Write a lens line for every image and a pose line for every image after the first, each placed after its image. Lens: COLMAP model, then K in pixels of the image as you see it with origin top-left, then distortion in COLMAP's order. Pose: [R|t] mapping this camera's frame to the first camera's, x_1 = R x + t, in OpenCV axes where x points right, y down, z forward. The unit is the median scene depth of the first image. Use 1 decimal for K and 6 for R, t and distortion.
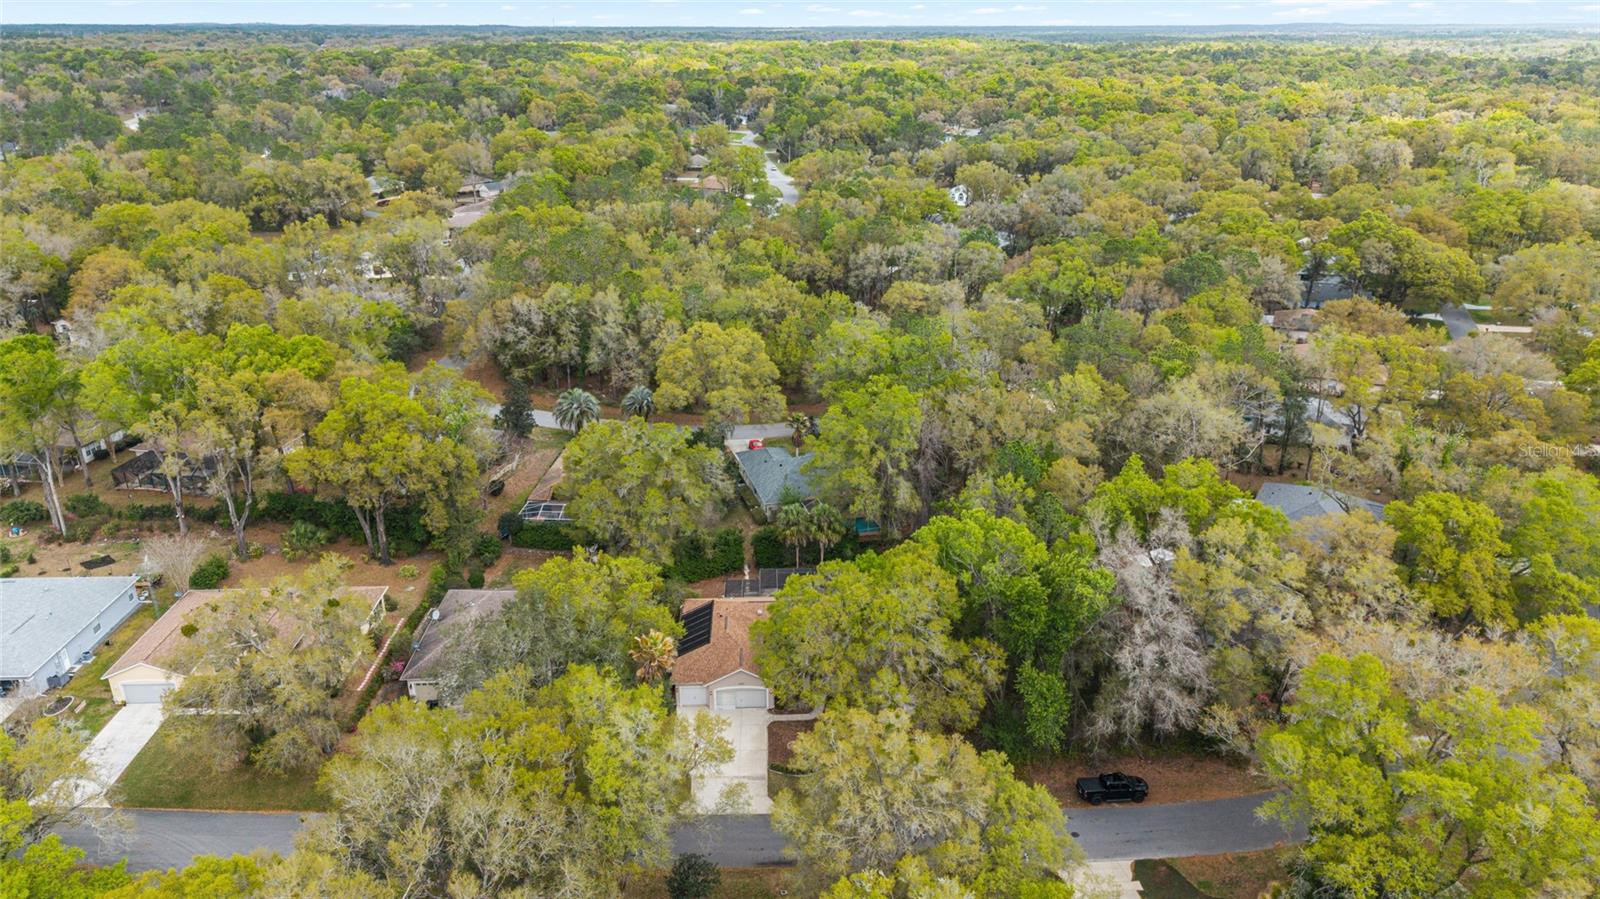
lens RADIAL K [[1099.3, 0, 800.0], [0, 1099.3, 449.5], [0, 0, 1]] dist [0.033510, -0.063998]
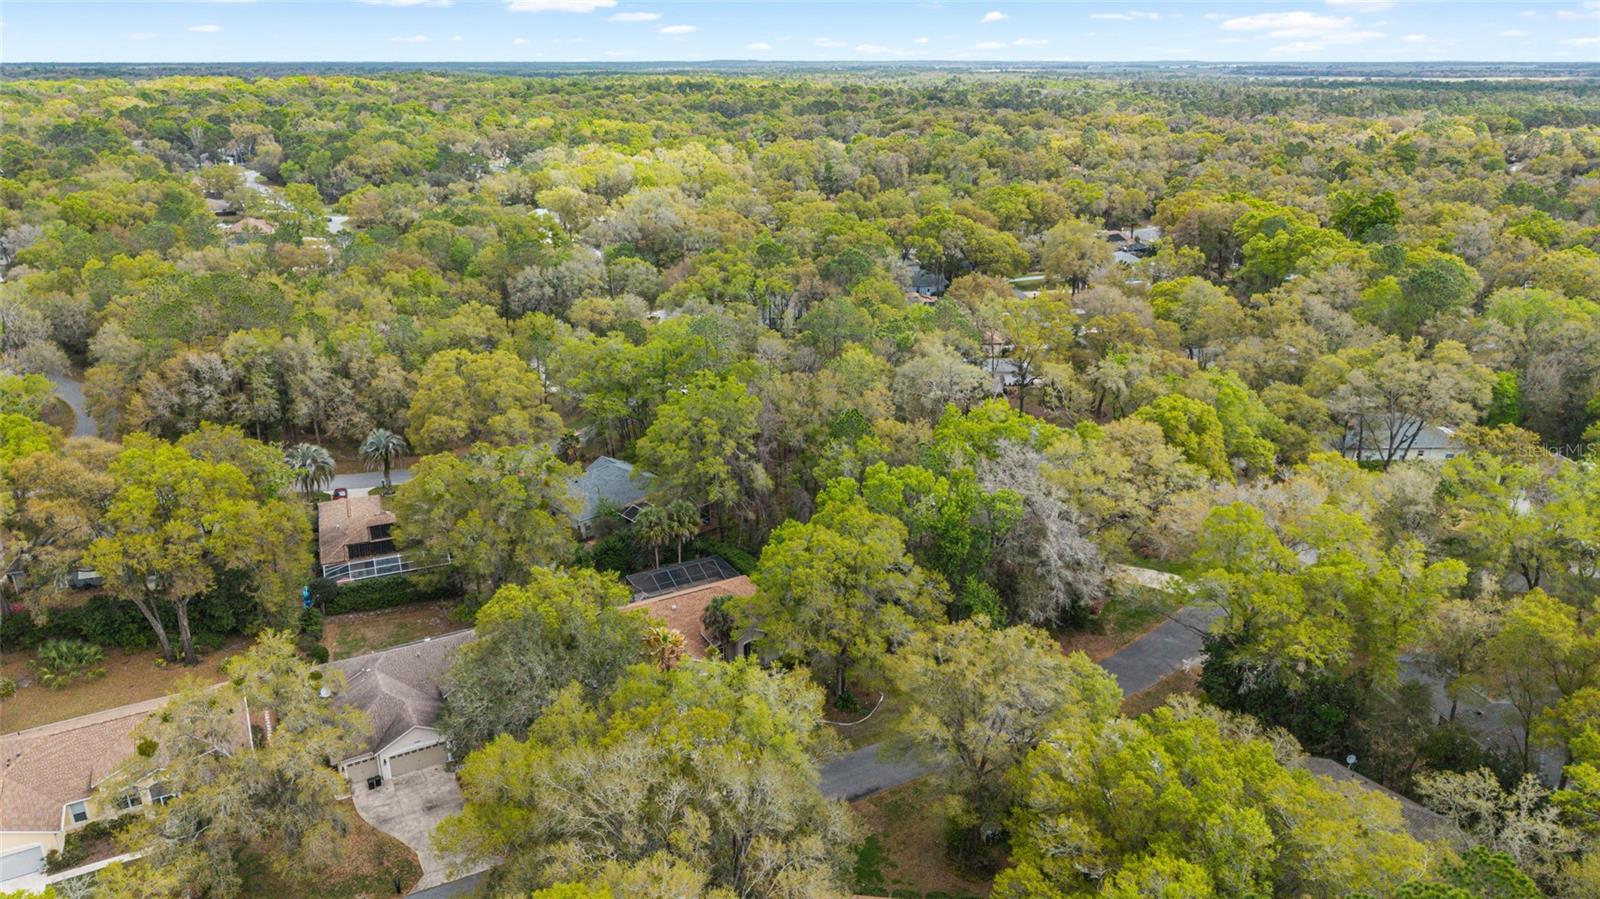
lens RADIAL K [[1106.7, 0, 800.0], [0, 1106.7, 449.5], [0, 0, 1]] dist [-0.006949, -0.003407]
pose [[0.876469, -0.154705, 0.455926, -0.244097], [0.169545, 0.985486, 0.008464, 0.009824], [-0.450618, 0.069881, 0.889977, 0.020703]]
